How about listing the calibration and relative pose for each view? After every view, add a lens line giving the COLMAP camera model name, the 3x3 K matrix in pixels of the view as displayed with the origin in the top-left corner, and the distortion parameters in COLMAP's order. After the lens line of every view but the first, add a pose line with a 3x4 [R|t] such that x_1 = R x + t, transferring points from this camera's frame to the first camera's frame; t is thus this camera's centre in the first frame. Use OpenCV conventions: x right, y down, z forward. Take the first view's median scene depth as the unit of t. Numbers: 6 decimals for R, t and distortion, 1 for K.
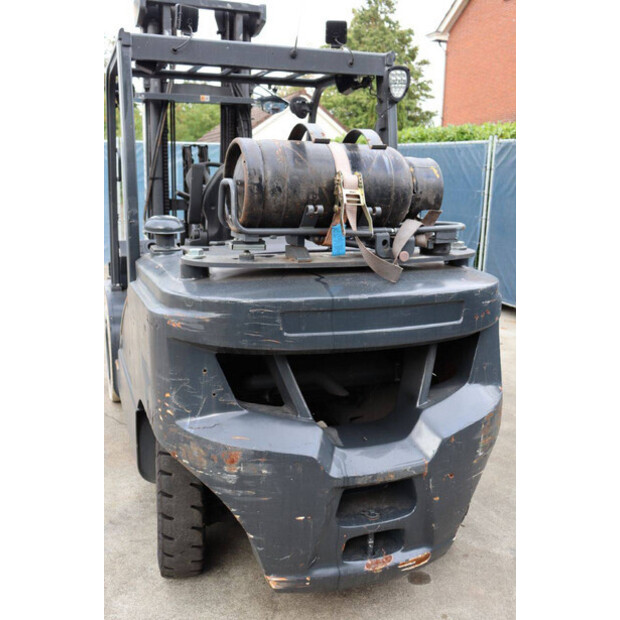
lens RADIAL K [[650.3, 0, 310.0], [0, 650.3, 310.0], [0, 0, 1]] dist [-0.026685, 0.003095]
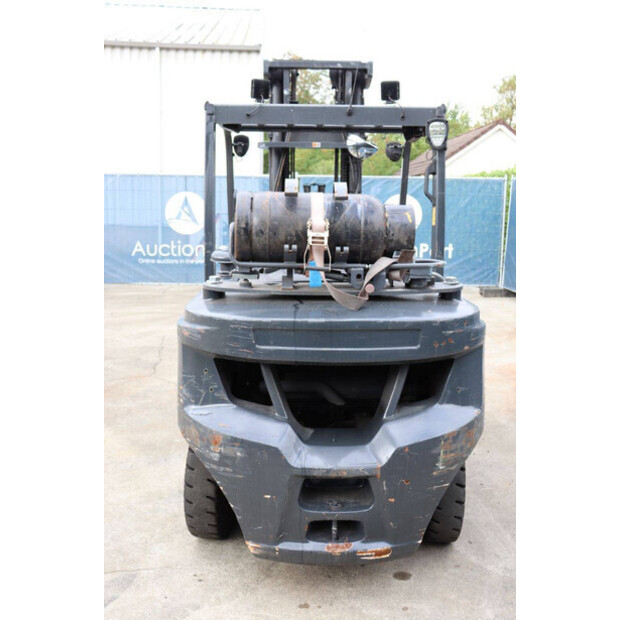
lens RADIAL K [[635.9, 0, 310.0], [0, 635.9, 310.0], [0, 0, 1]] dist [-0.030724, 0.000111]
pose [[0.946481, 0.051197, -0.318674, 0.396164], [-0.062679, 0.997698, -0.025874, -0.006644], [0.316616, 0.044463, 0.947511, -0.124184]]
